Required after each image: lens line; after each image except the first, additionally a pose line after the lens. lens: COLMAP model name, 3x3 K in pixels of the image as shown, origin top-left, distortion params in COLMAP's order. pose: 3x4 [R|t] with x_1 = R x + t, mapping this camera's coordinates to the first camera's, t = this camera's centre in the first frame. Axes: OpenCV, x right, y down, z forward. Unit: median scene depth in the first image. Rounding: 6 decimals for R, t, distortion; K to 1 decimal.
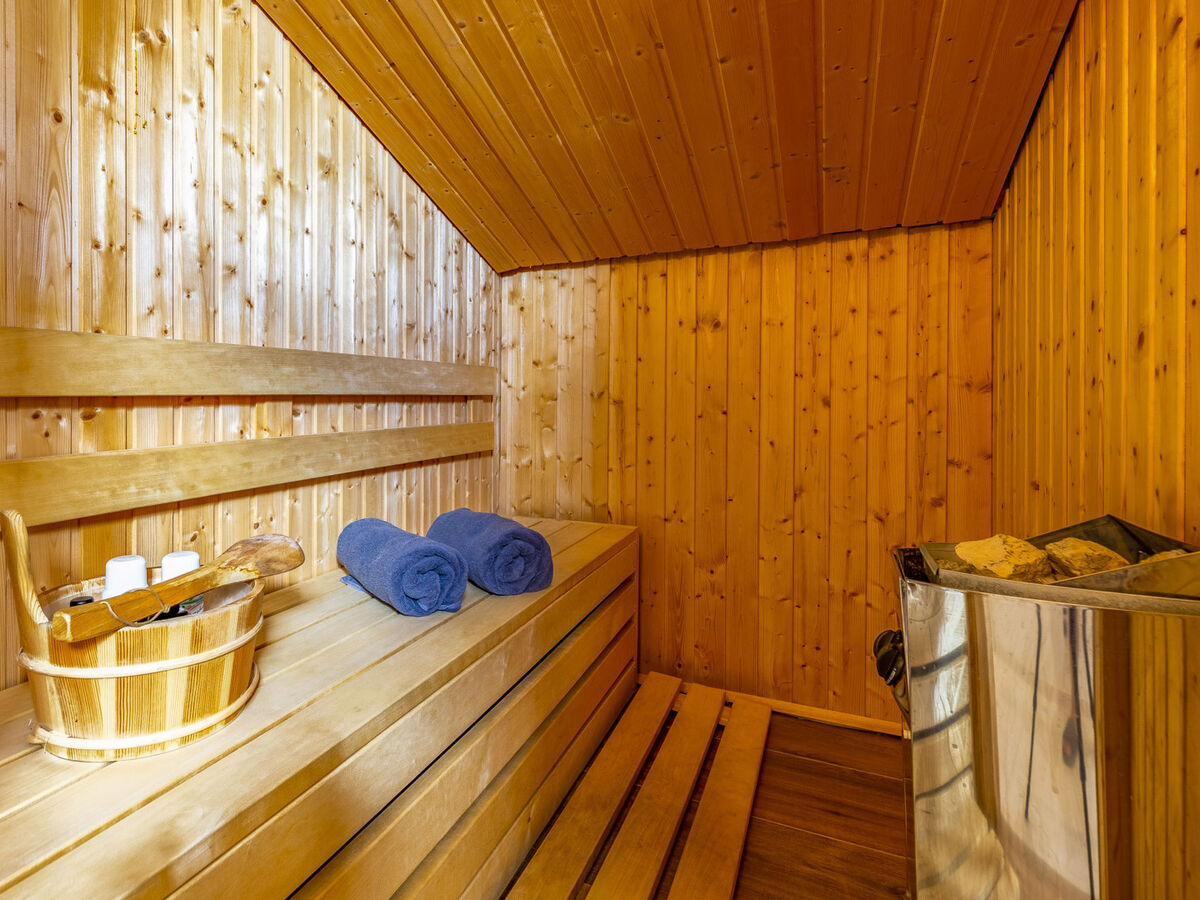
lens RADIAL K [[535.7, 0, 597.7], [0, 535.7, 407.9], [0, 0, 1]] dist [0.000377, 0.000026]
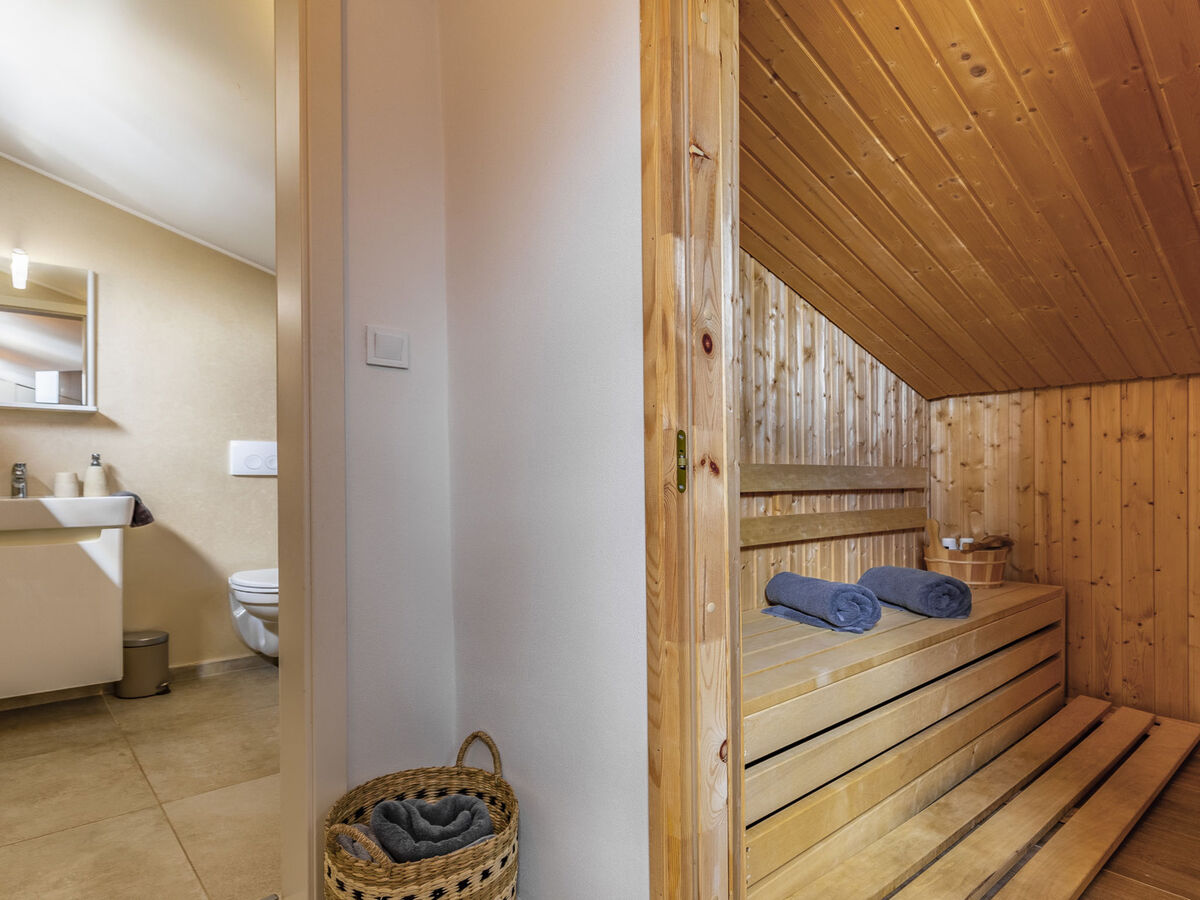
lens RADIAL K [[503.7, 0, 599.9], [0, 503.7, 489.5], [0, 0, 1]] dist [-0.000320, -0.000382]
pose [[0.770024, -0.011455, -0.637912, -0.012114], [0.012795, 0.999915, -0.002511, -0.030763], [0.637886, -0.006229, 0.770106, -0.635459]]
